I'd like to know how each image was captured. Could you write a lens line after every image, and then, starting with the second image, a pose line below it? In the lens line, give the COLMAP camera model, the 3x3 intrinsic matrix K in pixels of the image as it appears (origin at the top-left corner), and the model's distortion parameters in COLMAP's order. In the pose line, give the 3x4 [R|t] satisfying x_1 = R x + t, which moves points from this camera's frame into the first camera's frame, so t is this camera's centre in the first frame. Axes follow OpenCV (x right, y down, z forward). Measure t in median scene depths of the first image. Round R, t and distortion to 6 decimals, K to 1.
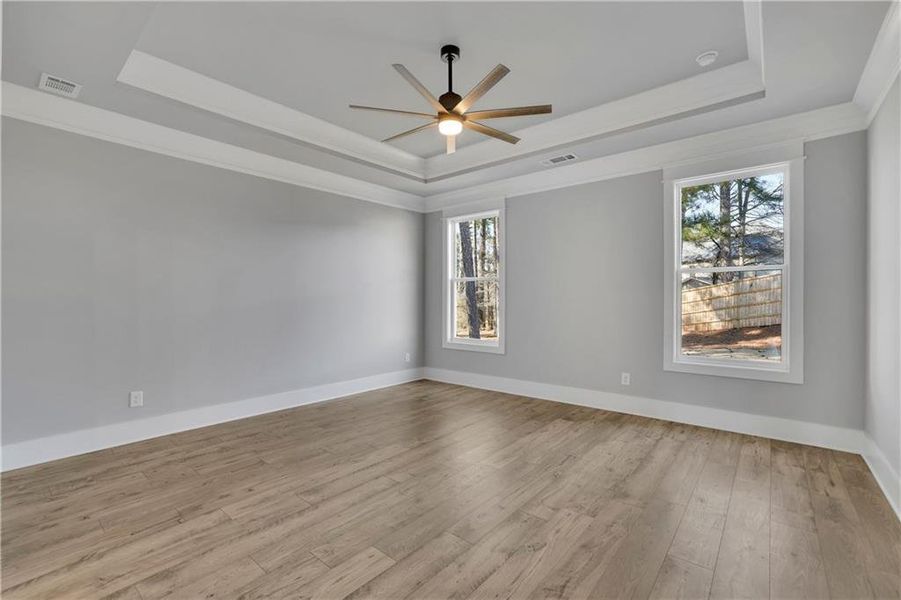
lens RADIAL K [[389.0, 0, 450.5], [0, 389.0, 300.0], [0, 0, 1]] dist [-0.002819, 0.000056]
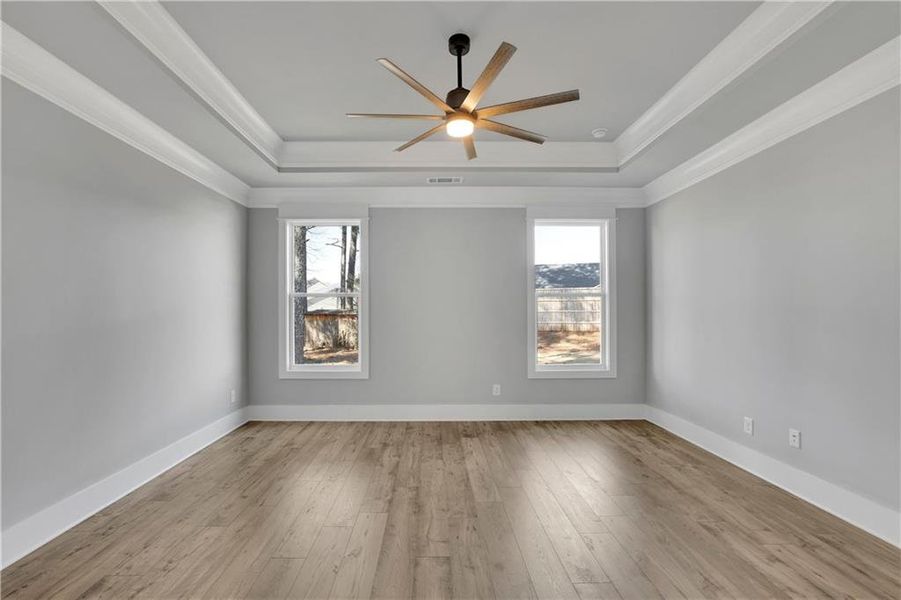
lens RADIAL K [[386.3, 0, 449.0], [0, 386.3, 316.0], [0, 0, 1]] dist [-0.038679, -0.000015]
pose [[0.773577, -0.003146, 0.633695, -0.283782], [0.002209, 0.999995, 0.002269, -0.009522], [-0.633699, -0.000355, 0.773580, 0.184706]]
